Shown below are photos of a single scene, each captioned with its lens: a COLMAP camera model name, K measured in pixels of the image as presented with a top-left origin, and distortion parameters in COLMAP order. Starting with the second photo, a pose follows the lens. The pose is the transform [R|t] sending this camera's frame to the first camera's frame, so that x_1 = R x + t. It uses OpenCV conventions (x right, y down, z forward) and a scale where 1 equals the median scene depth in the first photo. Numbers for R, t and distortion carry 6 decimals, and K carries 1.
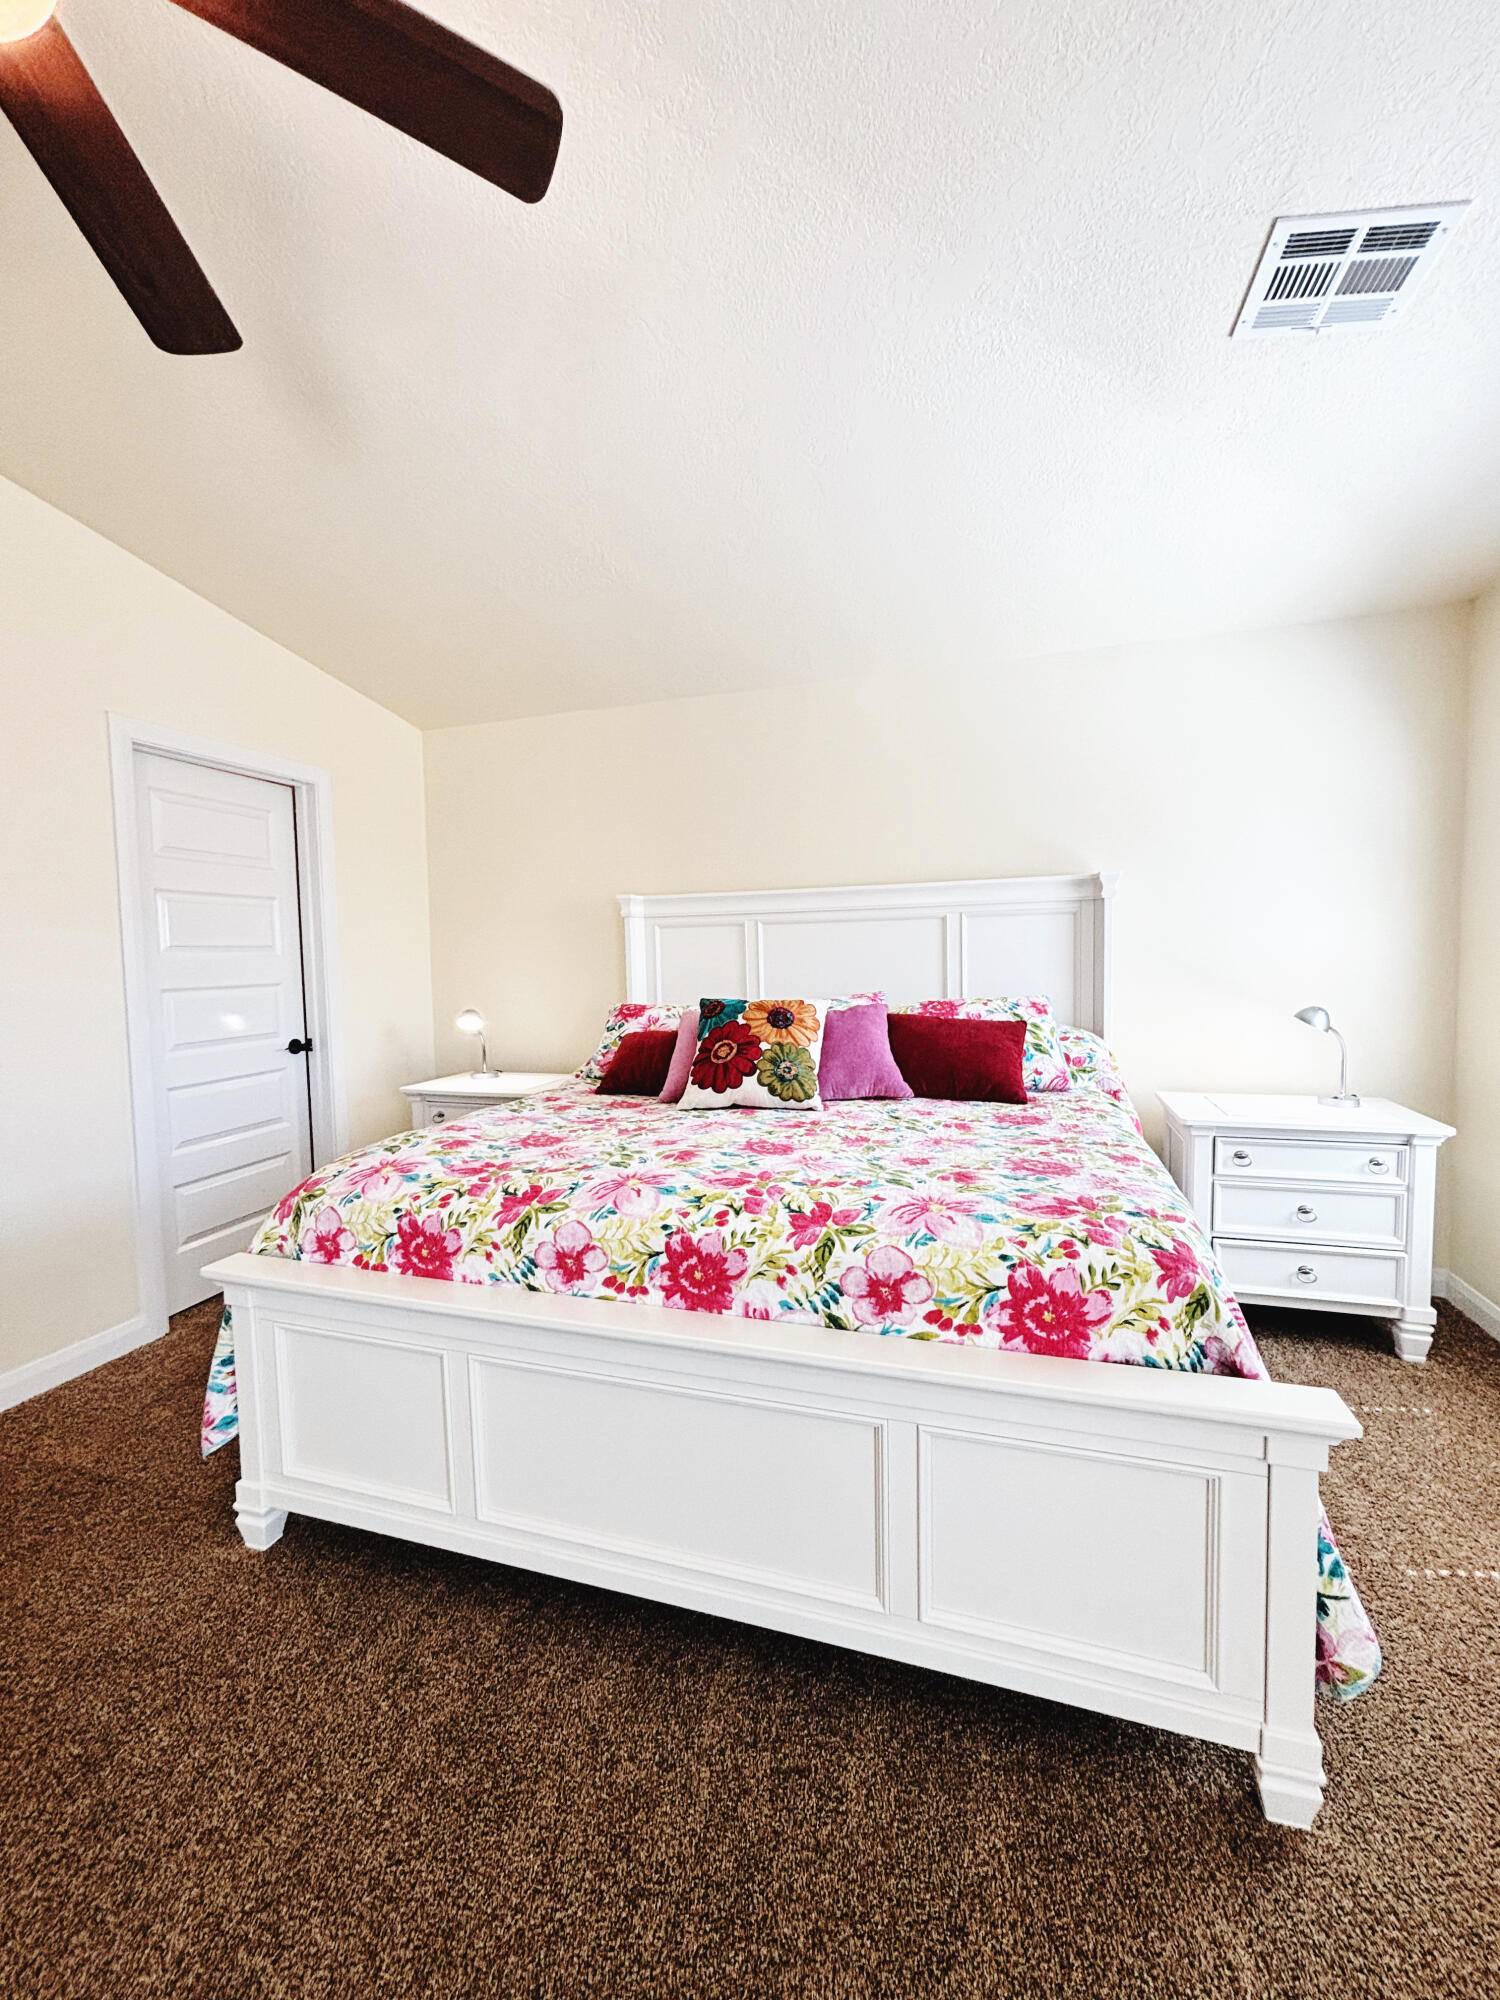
lens RADIAL K [[805.0, 0, 747.7], [0, 805.0, 993.8], [0, 0, 1]] dist [-0.010349, -0.000503]
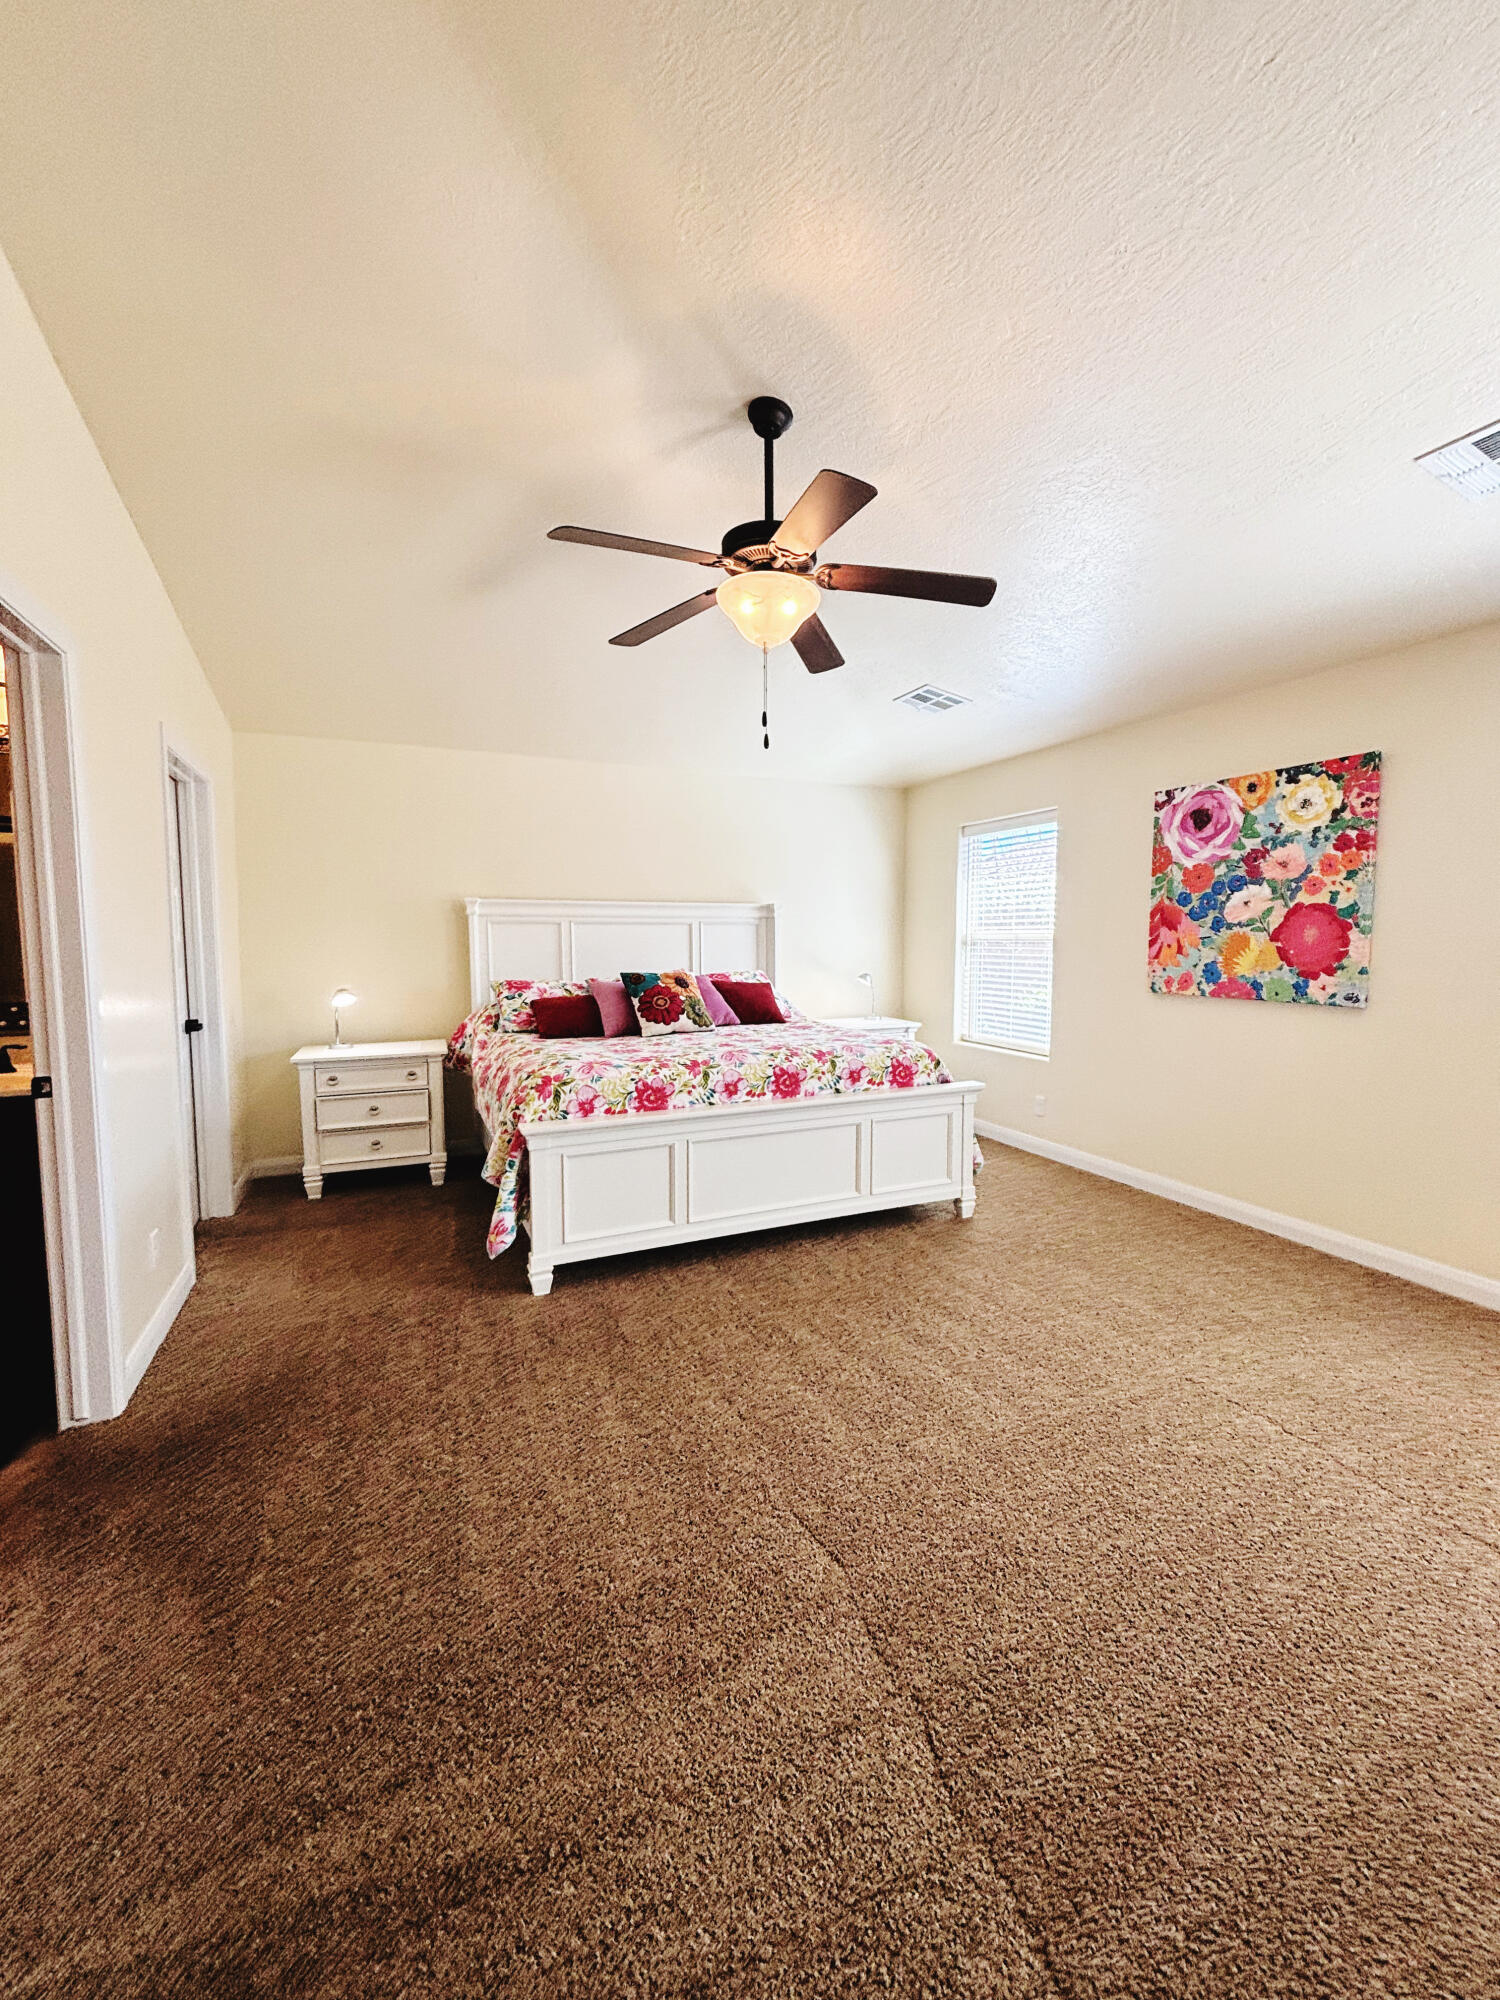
lens RADIAL K [[805.0, 0, 747.7], [0, 805.0, 993.8], [0, 0, 1]] dist [-0.010349, -0.000503]
pose [[0.747422, -0.028033, 0.663758, -1.418069], [0.022857, 0.999603, 0.016479, 0.040246], [-0.663957, 0.002855, 0.747766, -0.572450]]
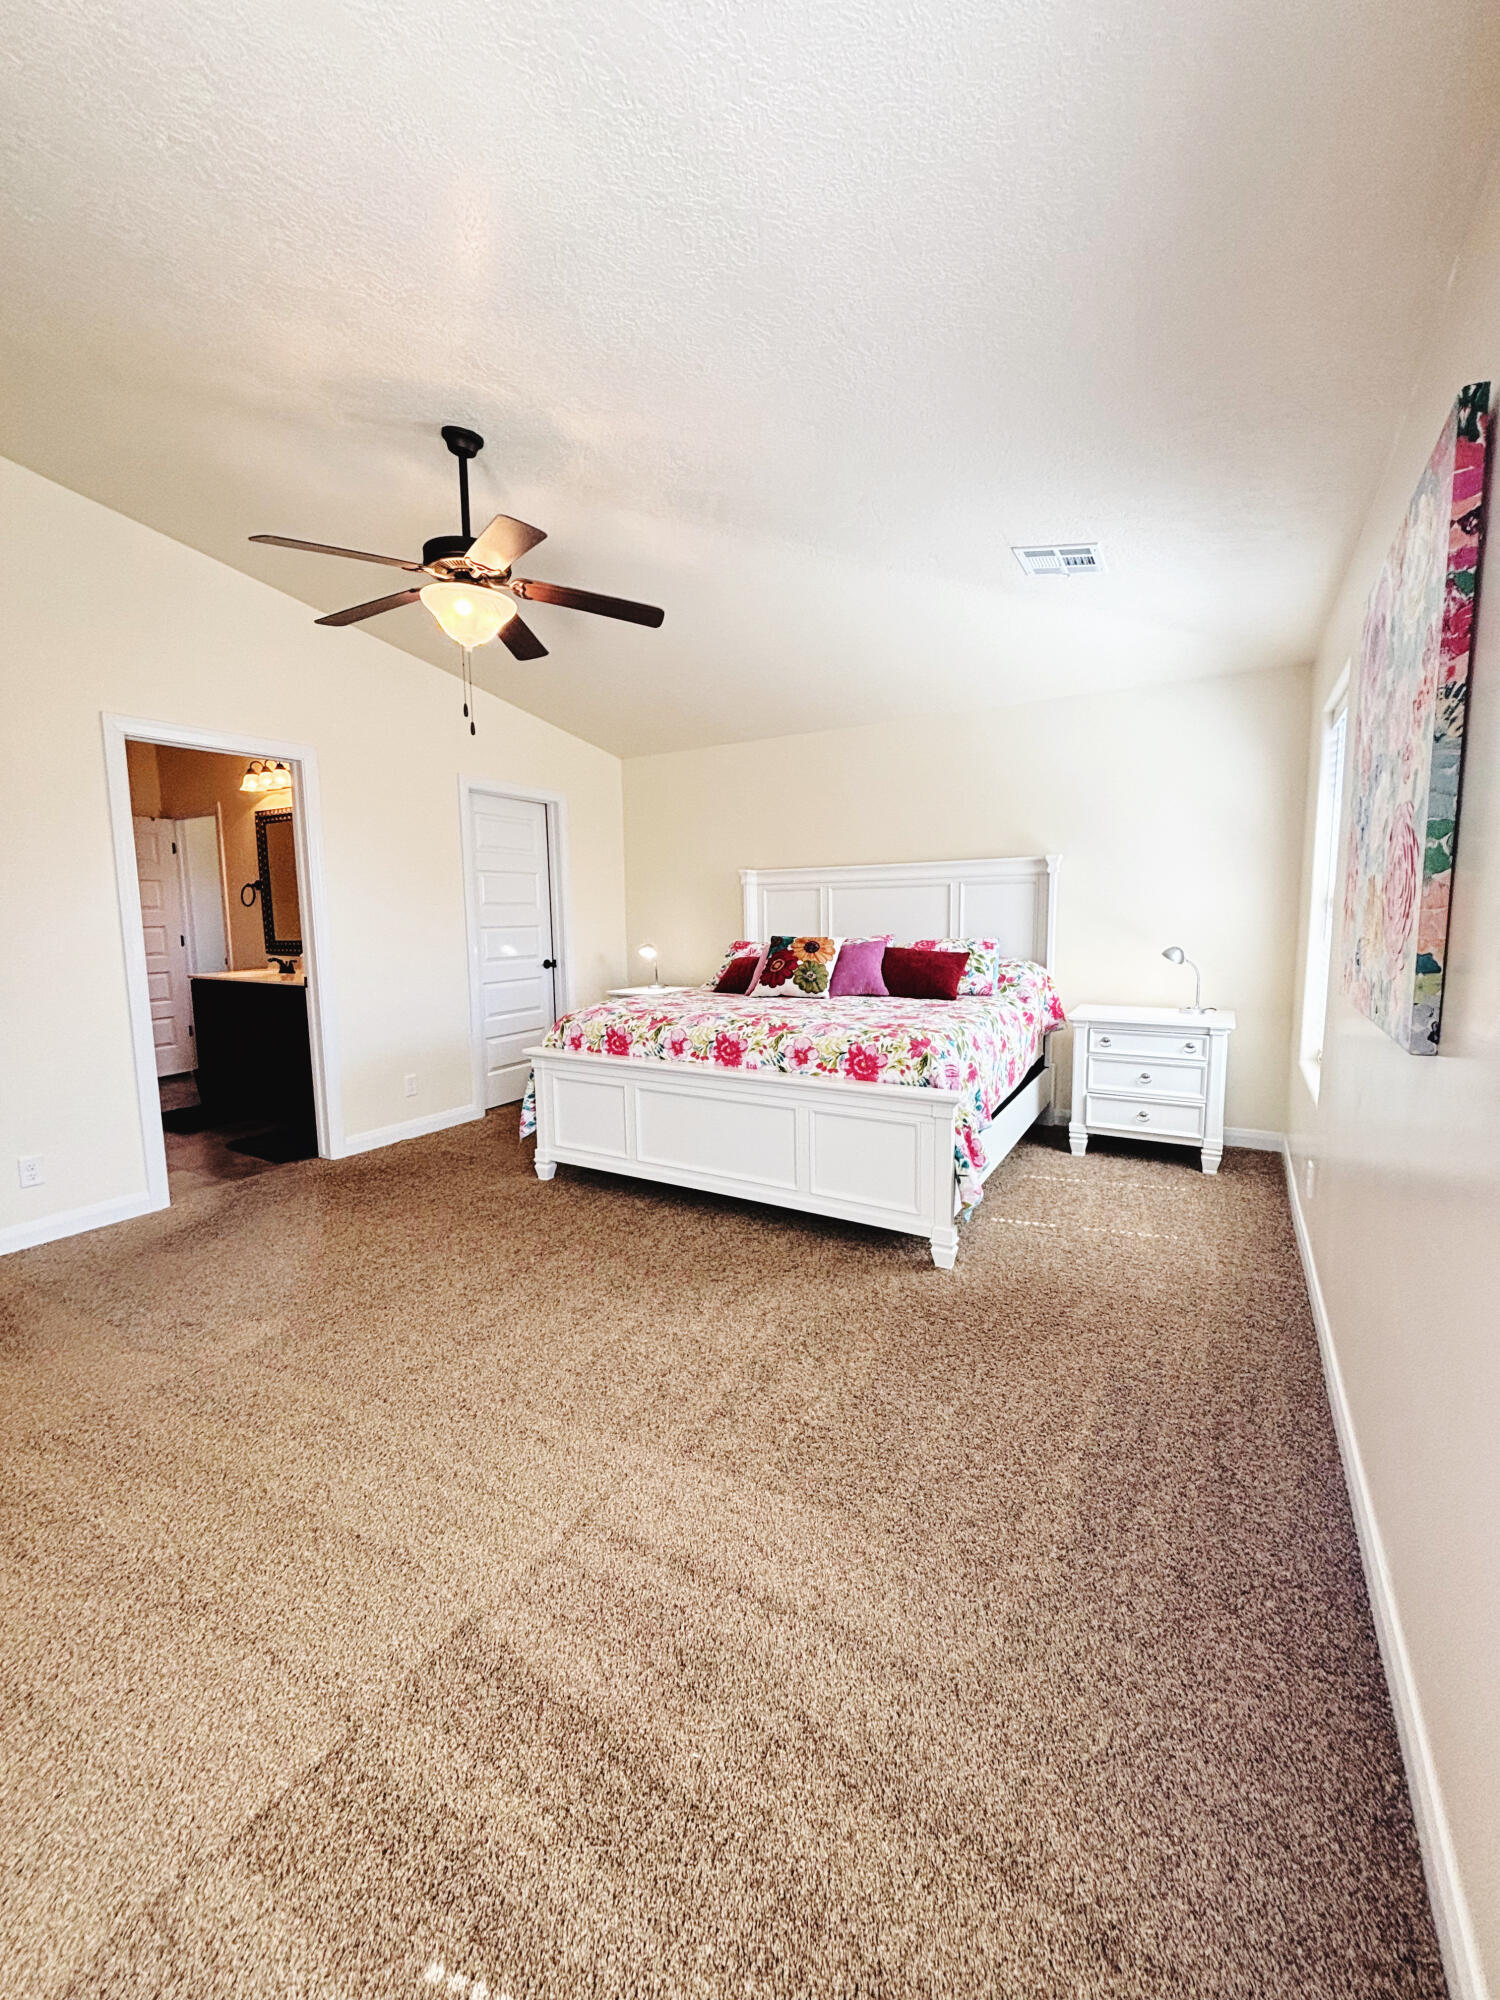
lens RADIAL K [[811.5, 0, 724.0], [0, 811.5, 980.3], [0, 0, 1]] dist [0.020857, -0.000067]
pose [[0.966719, 0.026464, -0.254467, 0.423935], [-0.016749, 0.999048, 0.040269, 0.047446], [0.255291, -0.034667, 0.966243, -1.026615]]
